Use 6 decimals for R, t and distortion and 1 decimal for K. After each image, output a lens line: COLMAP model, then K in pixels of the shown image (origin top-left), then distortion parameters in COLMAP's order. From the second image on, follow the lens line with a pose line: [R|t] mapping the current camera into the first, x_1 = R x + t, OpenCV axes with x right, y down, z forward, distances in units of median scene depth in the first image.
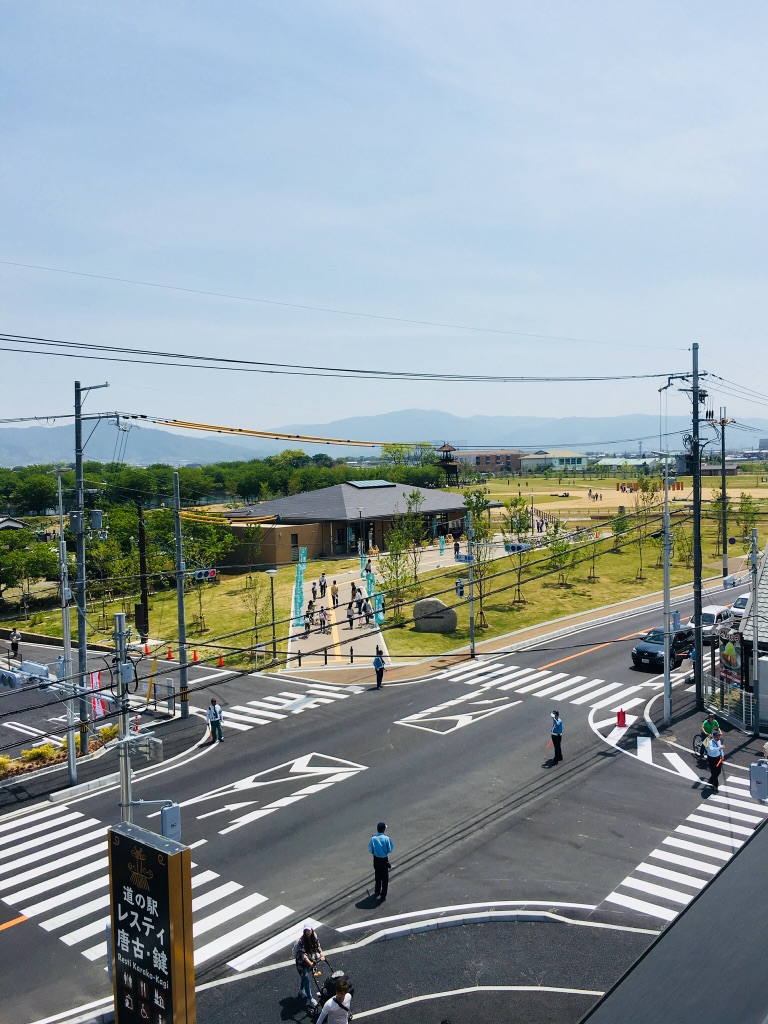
lens RADIAL K [[870.4, 0, 389.8], [0, 870.4, 510.9], [0, 0, 1]] dist [0.077030, -0.093101]
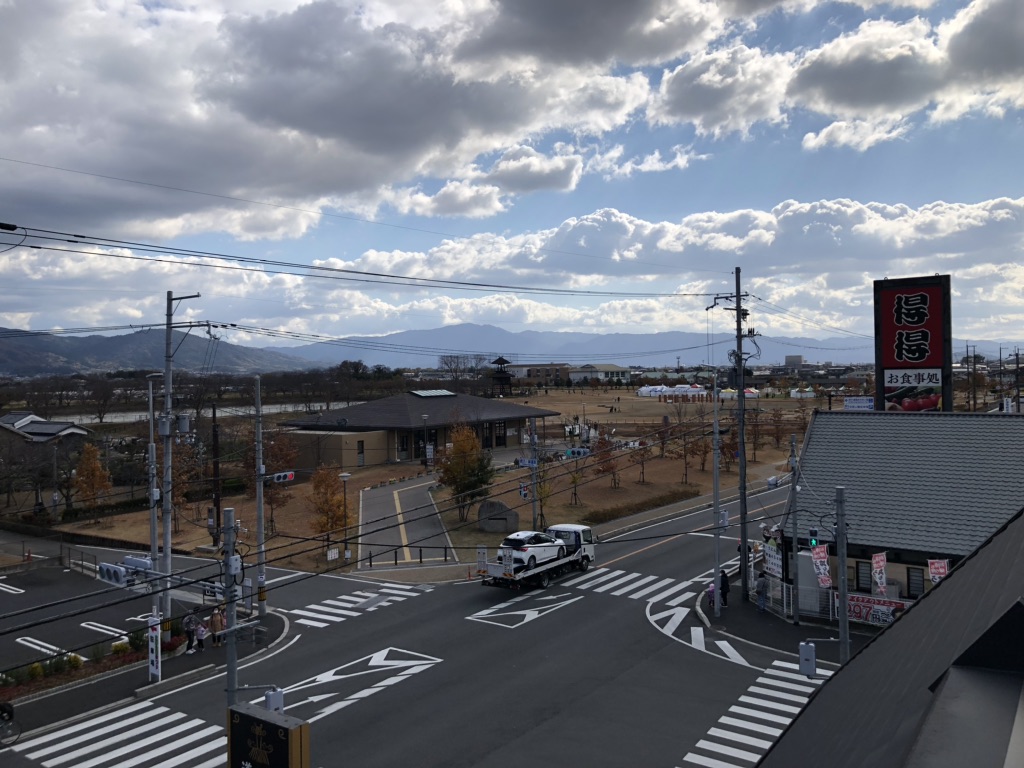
lens RADIAL K [[838.1, 0, 509.3], [0, 838.1, 381.6], [0, 0, 1]] dist [0.021674, 0.001854]
pose [[0.996685, 0.008643, 0.080900, -0.031241], [-0.004839, 0.998879, -0.047090, 0.005706], [-0.081216, 0.046542, 0.995609, -0.030778]]
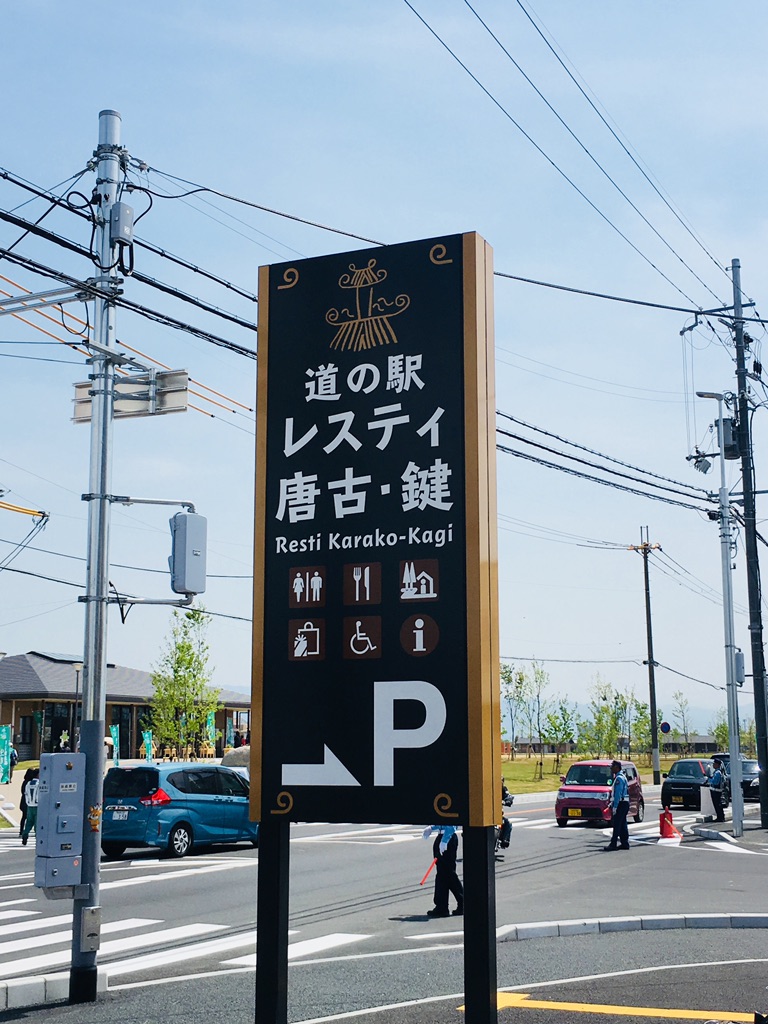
lens RADIAL K [[1375.8, 0, 384.0], [0, 1375.8, 512.0], [0, 0, 1]] dist [0.016020, 0.022345]
pose [[0.964809, 0.069625, 0.253565, -0.205331], [-0.008228, 0.971830, -0.235541, 0.310246], [-0.262822, 0.225165, 0.938203, 0.171437]]
